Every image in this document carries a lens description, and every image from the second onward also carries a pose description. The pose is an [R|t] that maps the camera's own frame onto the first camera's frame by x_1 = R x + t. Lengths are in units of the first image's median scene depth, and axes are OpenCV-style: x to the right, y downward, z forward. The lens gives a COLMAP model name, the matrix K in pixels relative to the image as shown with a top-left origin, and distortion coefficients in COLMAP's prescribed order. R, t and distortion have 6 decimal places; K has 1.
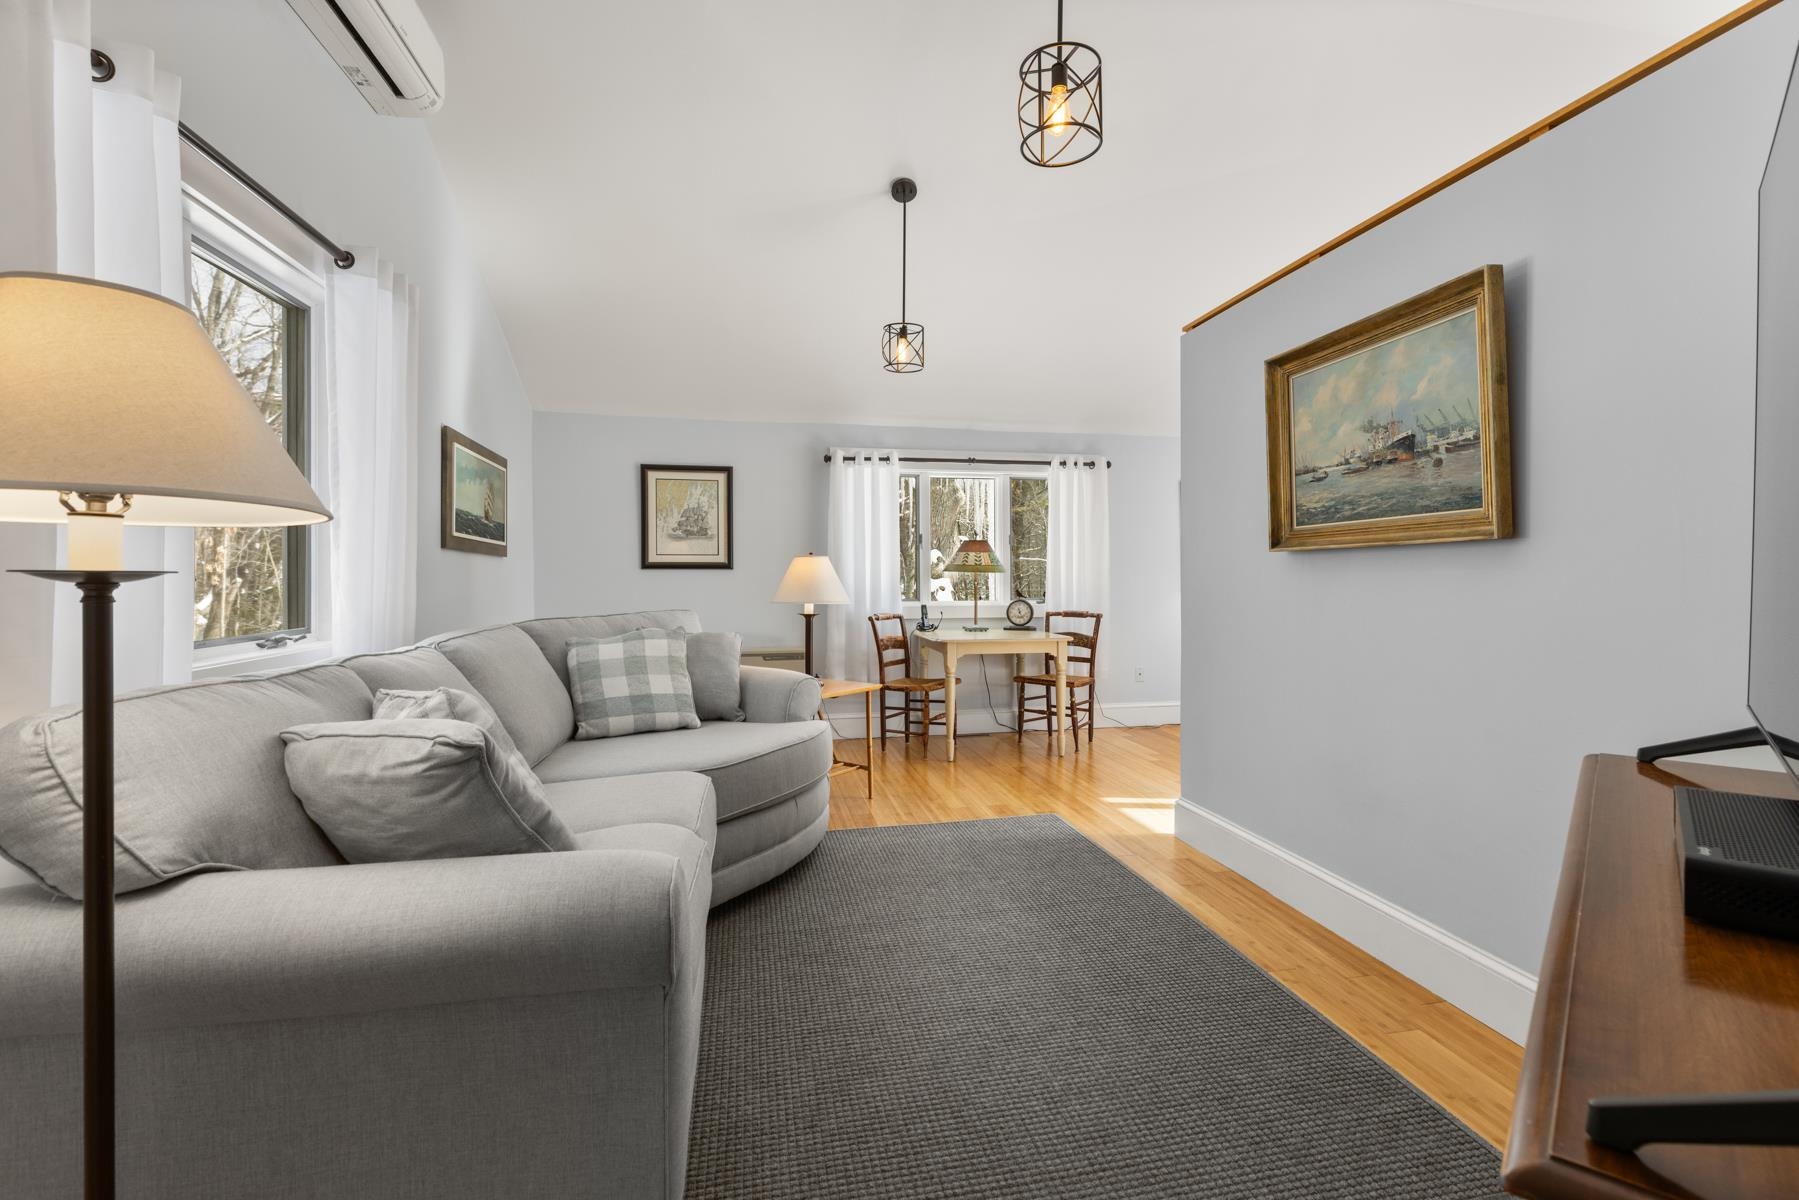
lens RADIAL K [[822.0, 0, 923.7], [0, 822.0, 588.9], [0, 0, 1]] dist [0.002746, 0.000319]
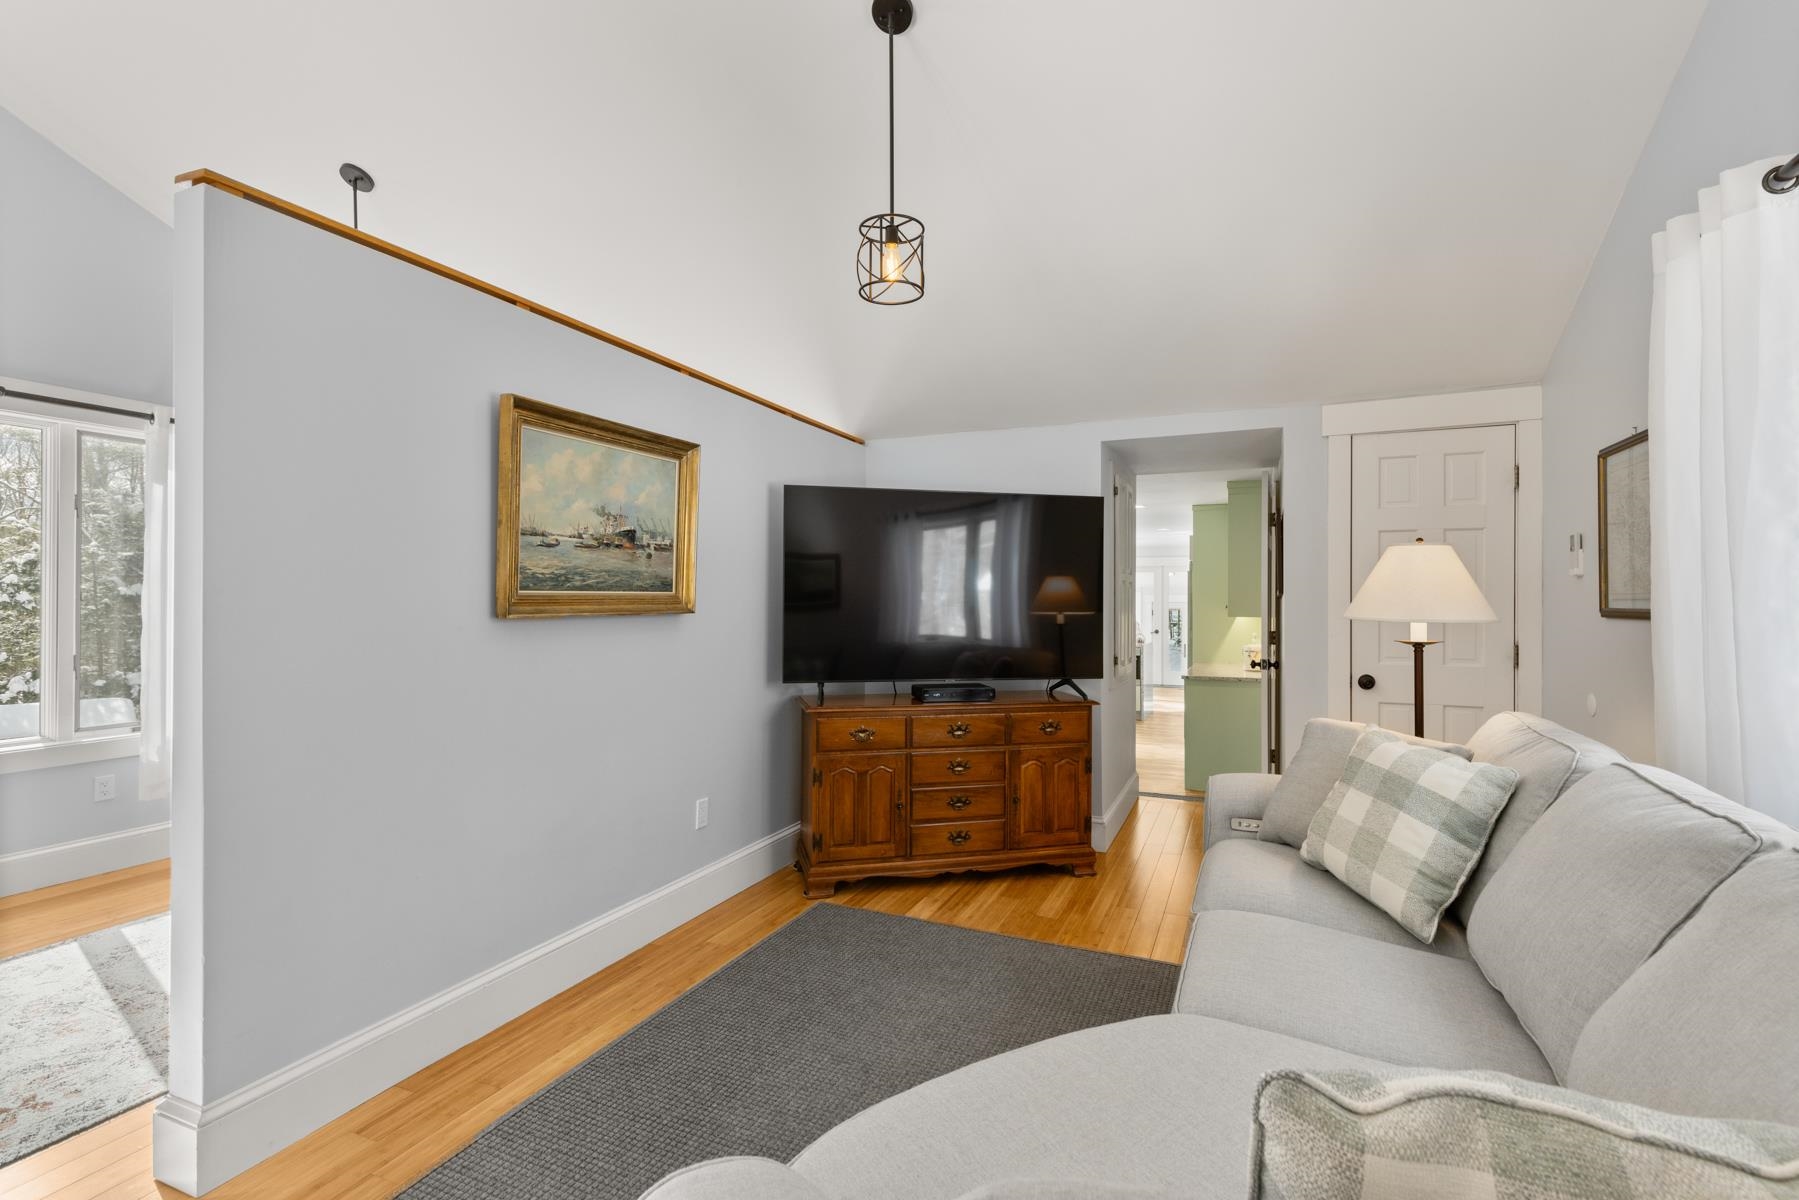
lens RADIAL K [[822.0, 0, 923.7], [0, 822.0, 588.9], [0, 0, 1]] dist [0.002746, 0.000319]
pose [[-0.829351, 0.006292, 0.558692, -0.479314], [0.005347, 0.999980, -0.003325, -0.082304], [-0.558702, 0.000230, -0.829368, 1.708384]]
